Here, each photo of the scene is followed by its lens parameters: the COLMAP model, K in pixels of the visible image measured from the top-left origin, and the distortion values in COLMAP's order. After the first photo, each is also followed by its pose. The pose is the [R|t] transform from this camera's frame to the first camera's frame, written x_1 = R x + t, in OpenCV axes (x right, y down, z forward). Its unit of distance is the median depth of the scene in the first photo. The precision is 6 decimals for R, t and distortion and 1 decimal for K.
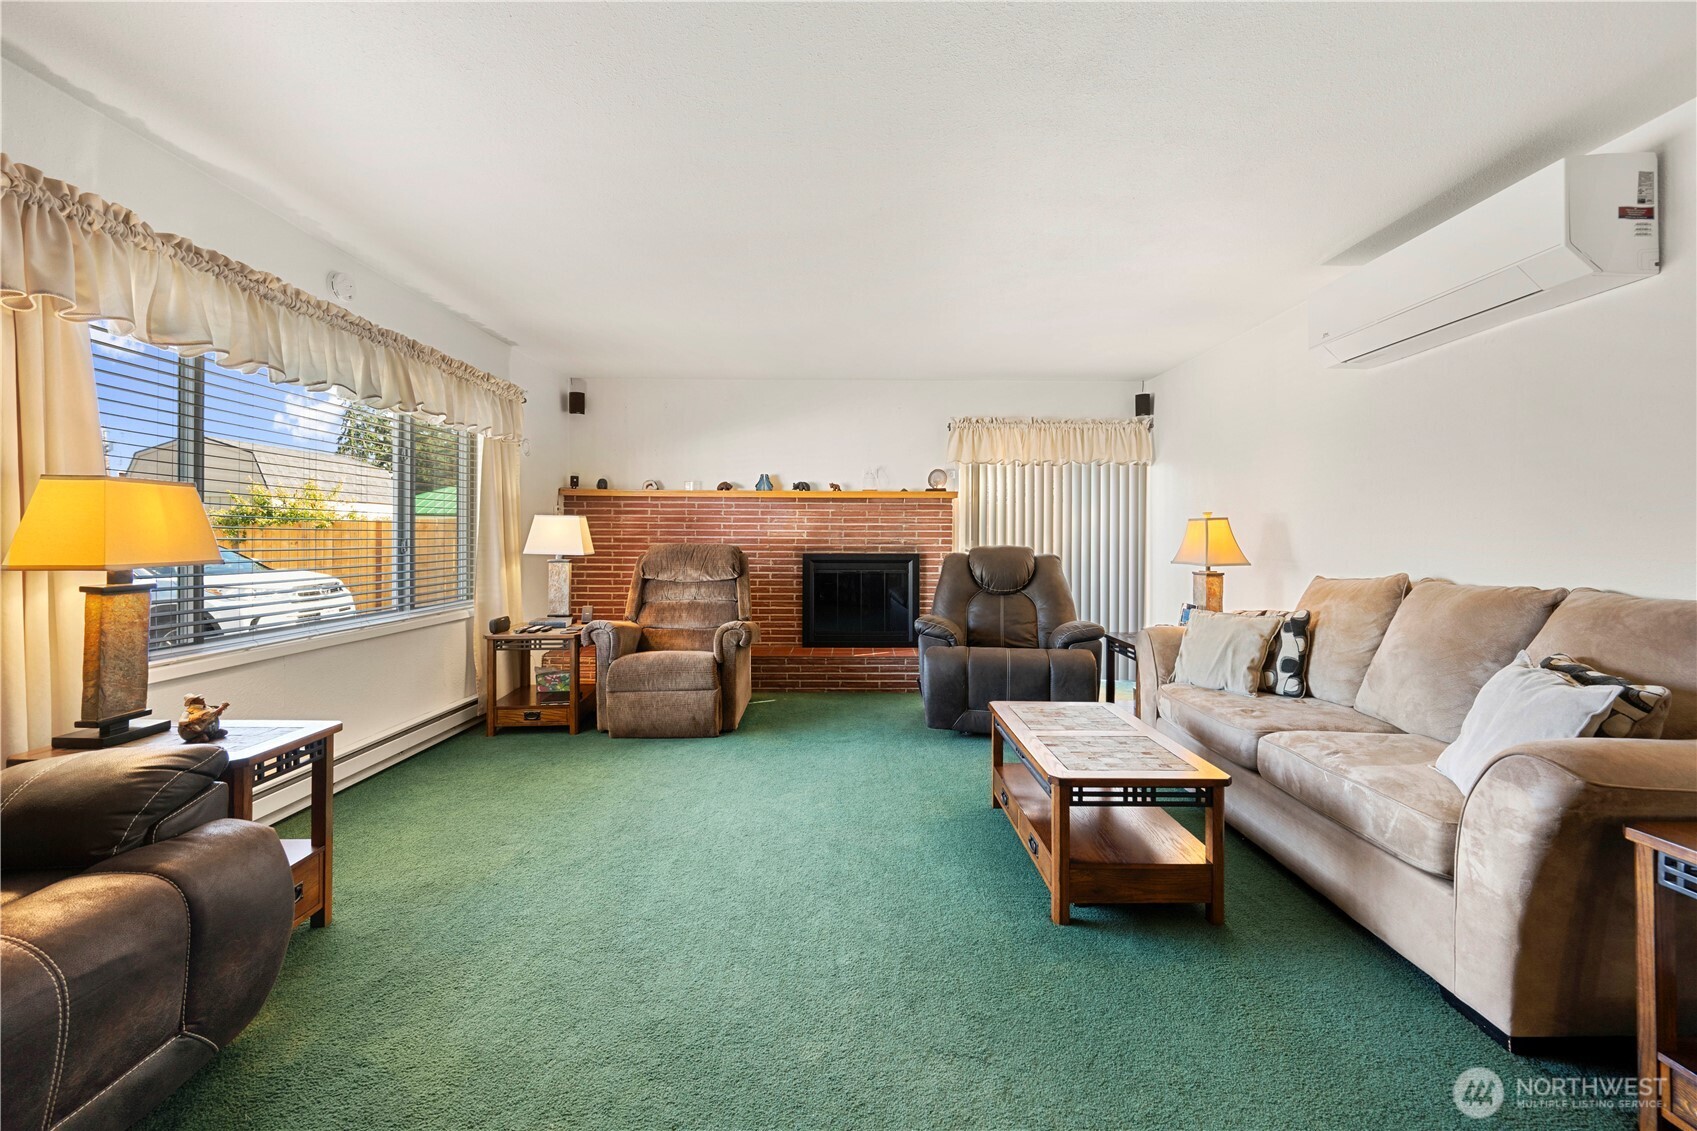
lens RADIAL K [[673.0, 0, 848.5], [0, 673.0, 565.5], [0, 0, 1]] dist [0.000484, -0.000057]
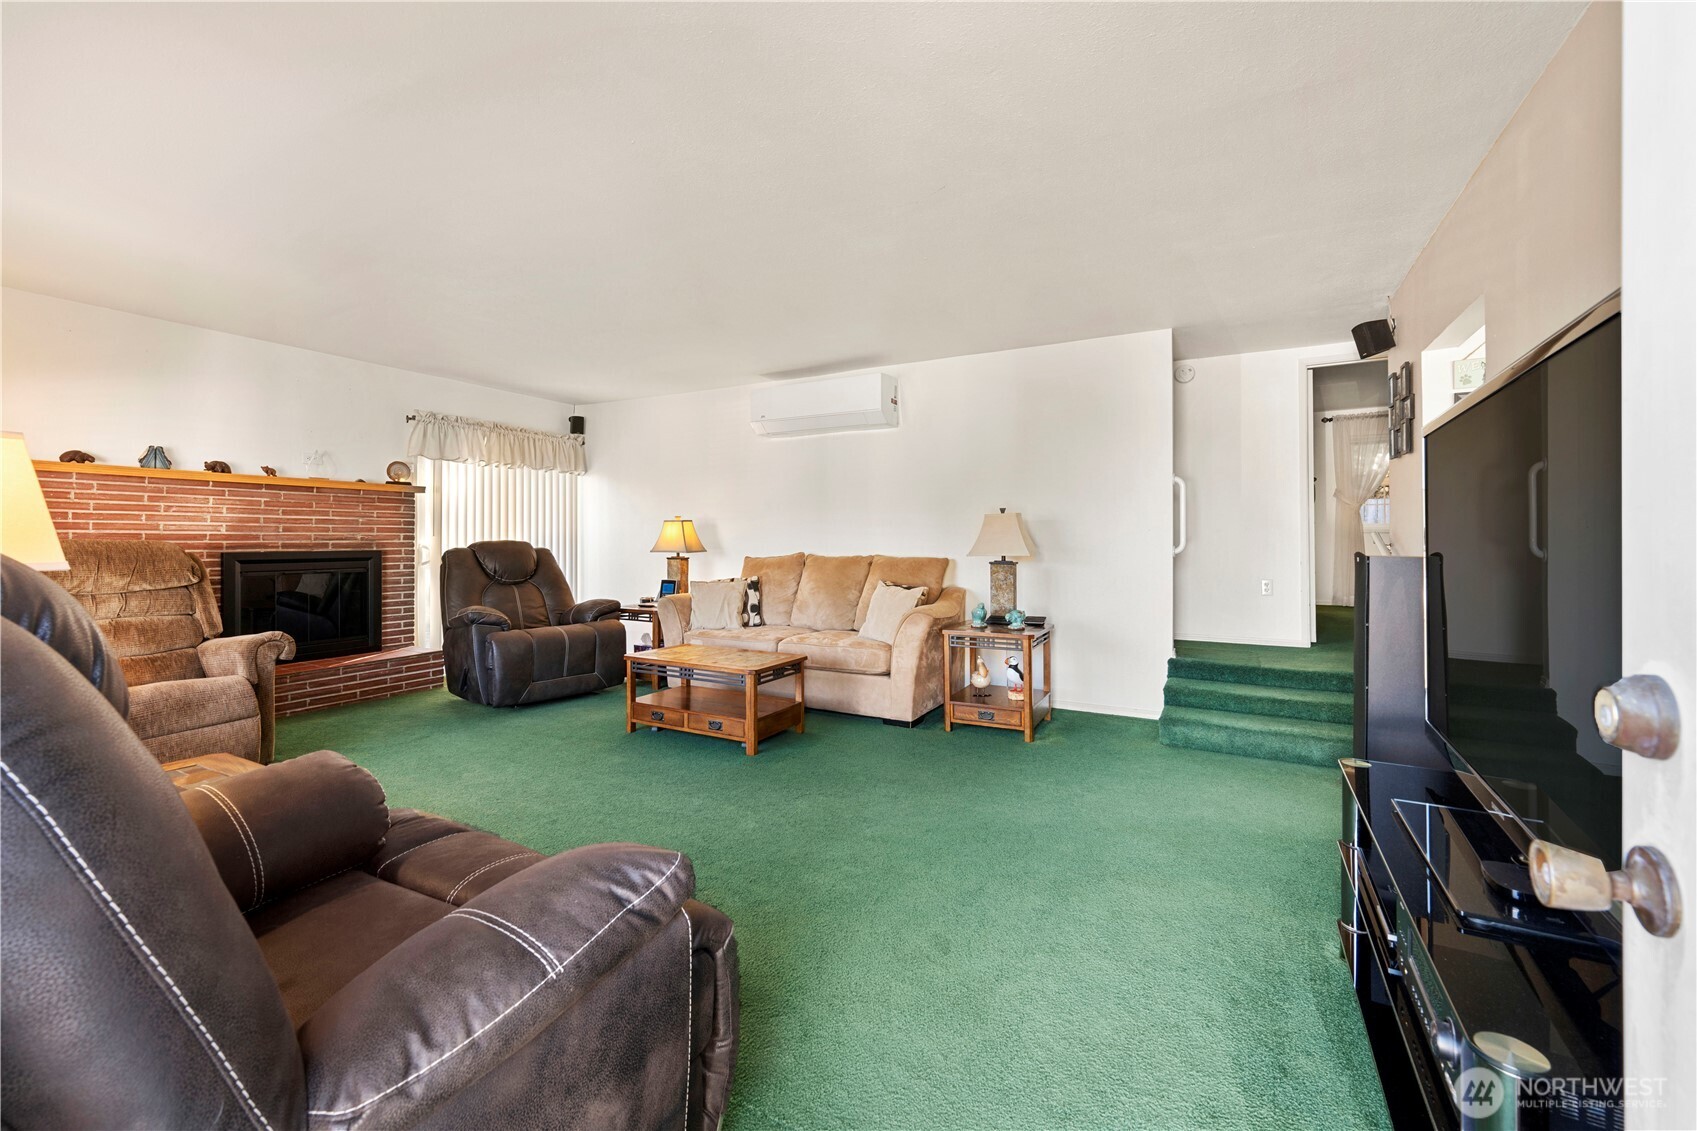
lens RADIAL K [[673.0, 0, 848.5], [0, 673.0, 565.5], [0, 0, 1]] dist [0.000484, -0.000057]
pose [[0.493897, -0.037213, 0.868724, -0.447066], [0.035391, 0.999116, 0.022678, 0.006397], [-0.868800, 0.019544, 0.494777, -0.031160]]
